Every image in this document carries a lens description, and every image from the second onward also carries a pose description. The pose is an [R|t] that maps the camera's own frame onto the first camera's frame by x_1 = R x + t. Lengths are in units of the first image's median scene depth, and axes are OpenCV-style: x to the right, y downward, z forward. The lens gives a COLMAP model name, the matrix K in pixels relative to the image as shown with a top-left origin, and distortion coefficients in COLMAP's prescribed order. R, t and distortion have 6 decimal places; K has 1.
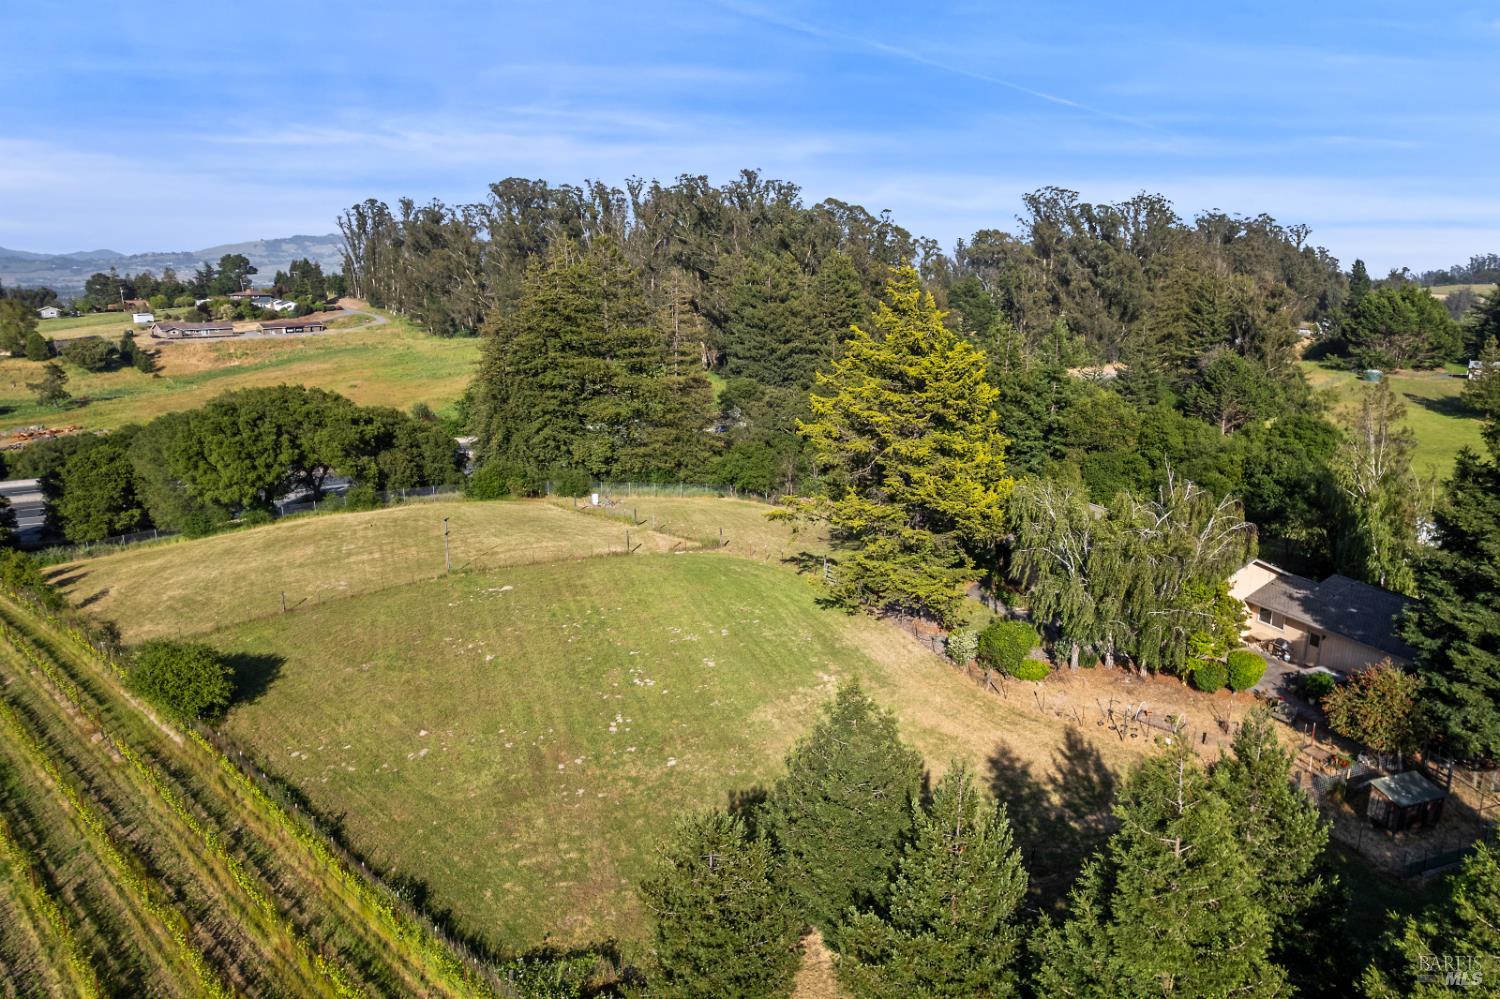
lens RADIAL K [[960.4, 0, 764.7], [0, 960.4, 504.5], [0, 0, 1]] dist [-0.073327, 0.066280]
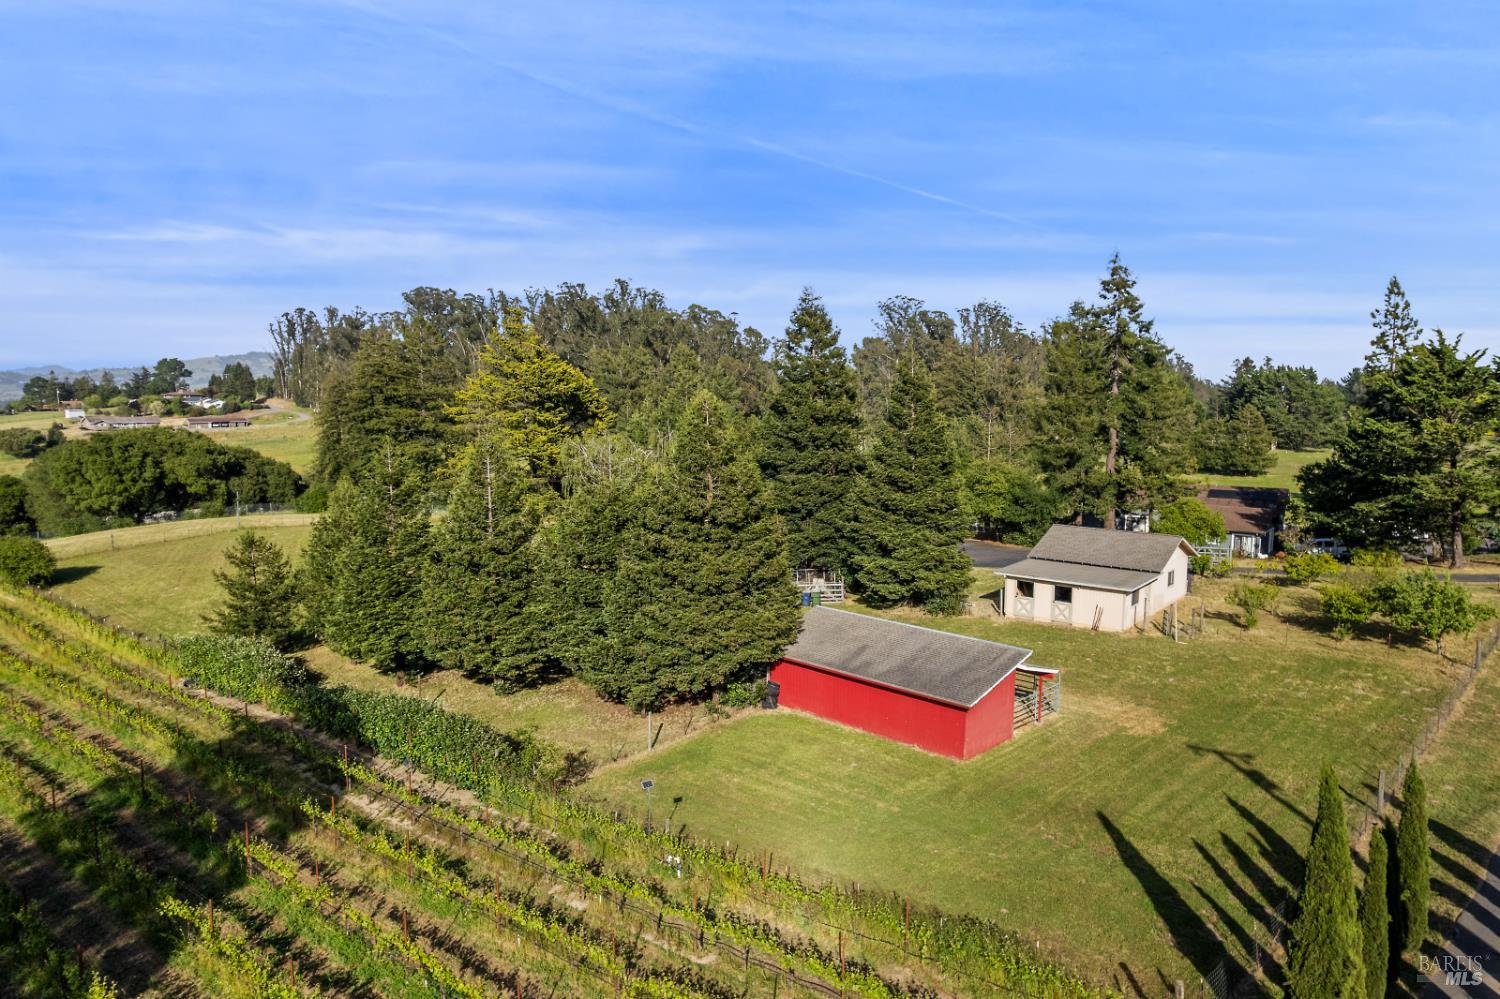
lens RADIAL K [[960.4, 0, 764.7], [0, 960.4, 504.5], [0, 0, 1]] dist [-0.073327, 0.066280]
pose [[0.998937, -0.003762, 0.045944, 0.082839], [0.009254, 0.992743, -0.119898, 0.045941], [-0.045159, 0.120196, 0.991723, -0.092868]]
